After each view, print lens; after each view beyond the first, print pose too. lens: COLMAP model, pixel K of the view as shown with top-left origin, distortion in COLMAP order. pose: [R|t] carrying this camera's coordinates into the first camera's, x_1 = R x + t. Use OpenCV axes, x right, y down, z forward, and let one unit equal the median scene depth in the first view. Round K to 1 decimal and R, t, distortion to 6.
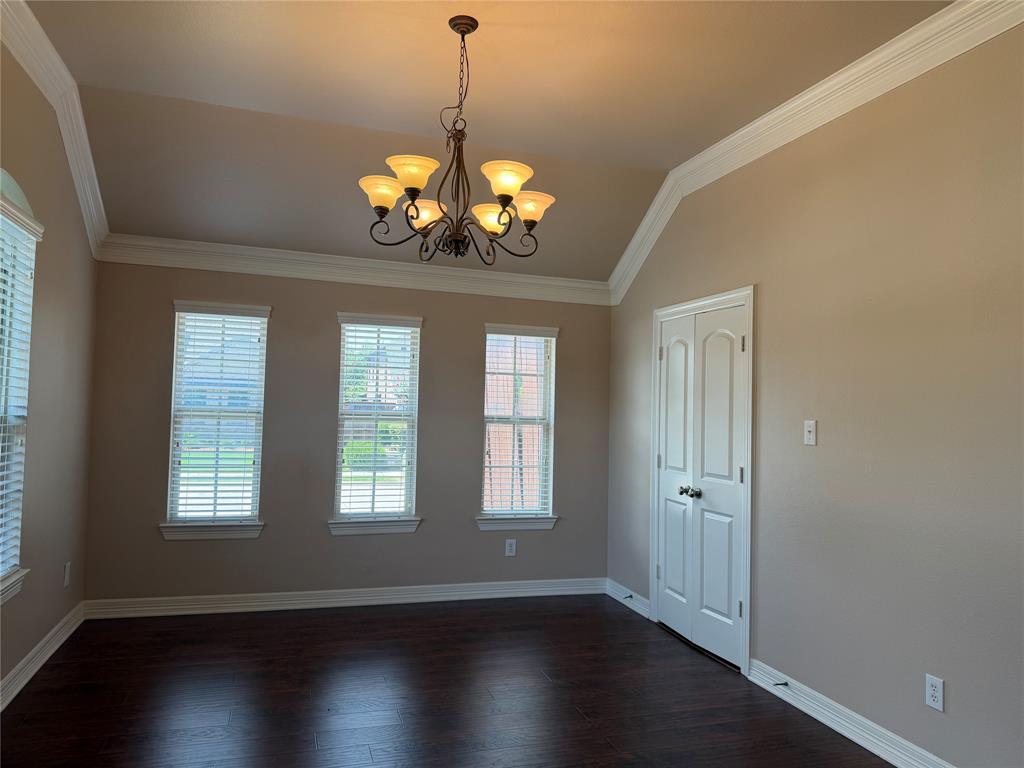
lens RADIAL K [[702.4, 0, 514.6], [0, 702.4, 388.4], [0, 0, 1]] dist [0.126378, -0.184322]
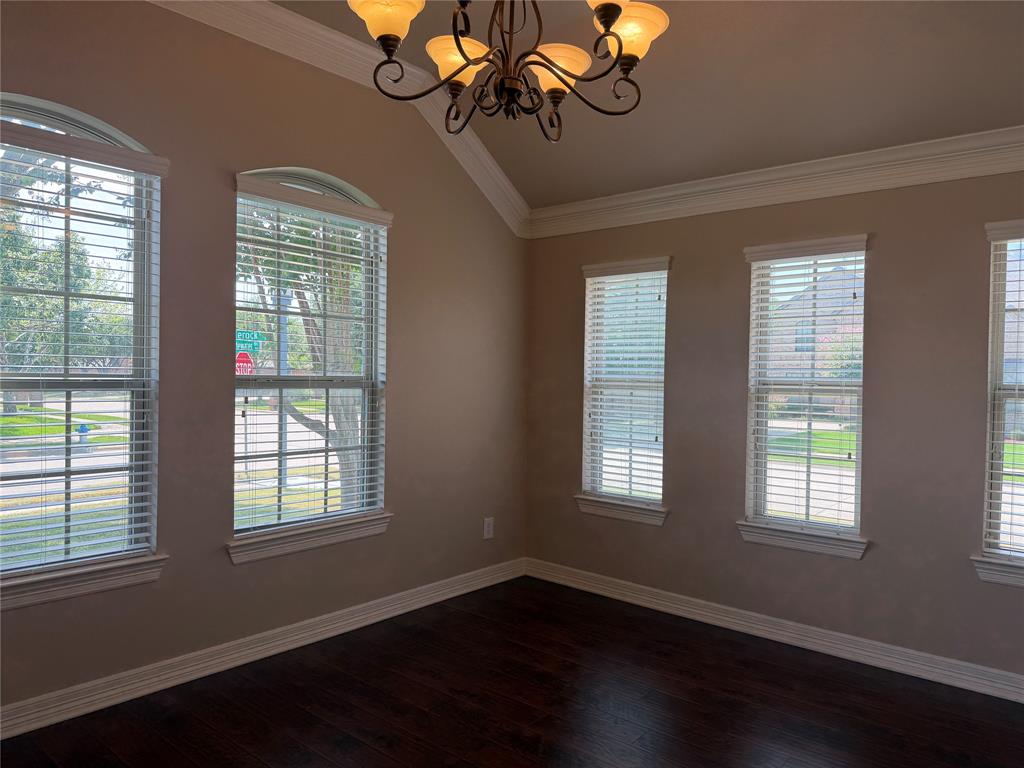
lens RADIAL K [[702.4, 0, 514.6], [0, 702.4, 388.4], [0, 0, 1]] dist [0.126378, -0.184322]
pose [[0.538760, -0.005817, -0.842439, 0.267528], [0.021878, 0.999736, 0.007089, 0.032136], [0.842175, -0.022250, 0.538745, 0.391343]]
